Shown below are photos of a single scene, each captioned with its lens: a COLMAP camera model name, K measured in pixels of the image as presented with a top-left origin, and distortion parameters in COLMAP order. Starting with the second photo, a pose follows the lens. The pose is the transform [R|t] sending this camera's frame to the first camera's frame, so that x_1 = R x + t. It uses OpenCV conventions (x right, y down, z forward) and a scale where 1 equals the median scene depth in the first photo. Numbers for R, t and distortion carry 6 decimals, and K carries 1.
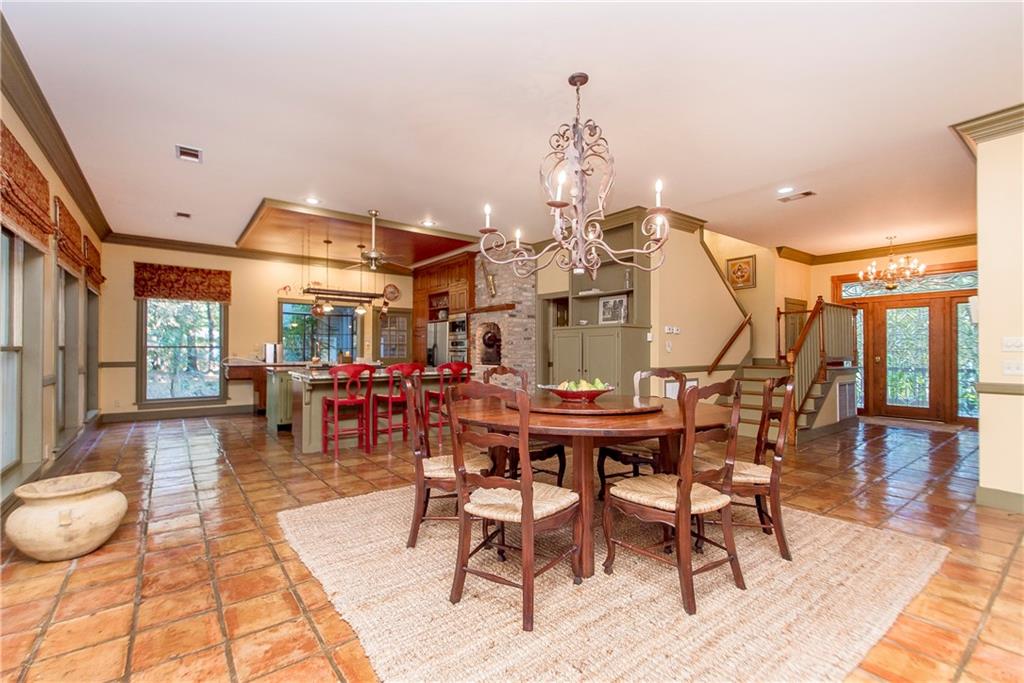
lens RADIAL K [[445.9, 0, 500.0], [0, 445.9, 336.9], [0, 0, 1]] dist [0.030024, -0.015849]
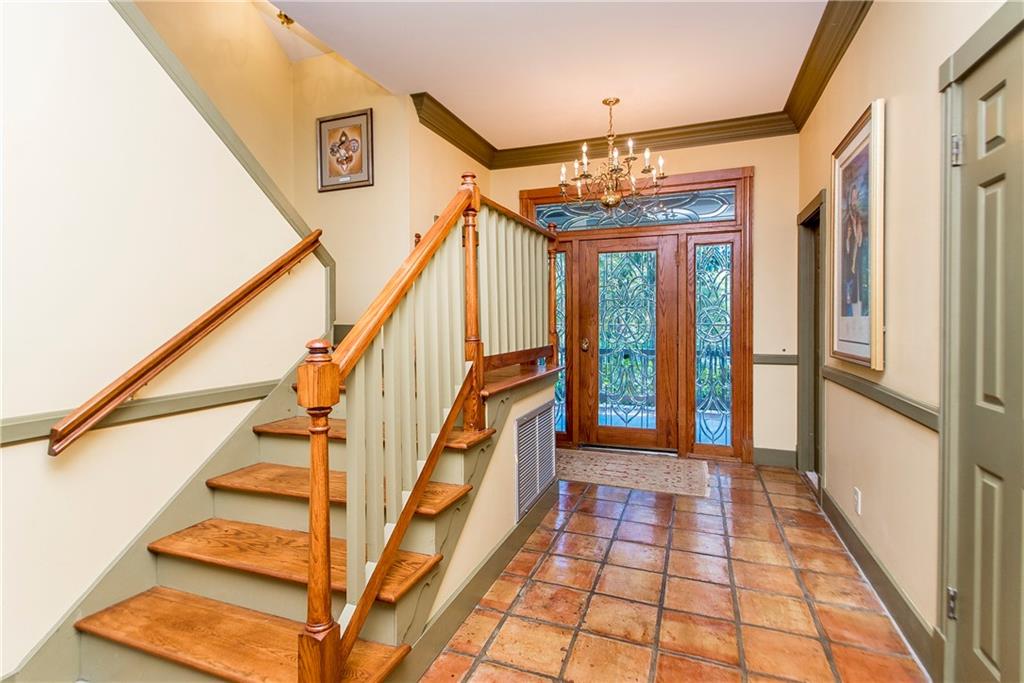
lens RADIAL K [[445.9, 0, 500.0], [0, 445.9, 336.9], [0, 0, 1]] dist [0.030024, -0.015849]
pose [[0.852516, -0.028903, 0.521902, 0.489826], [0.002185, 0.998658, 0.051736, 0.012780], [-0.522697, -0.042966, 0.851435, 0.625431]]
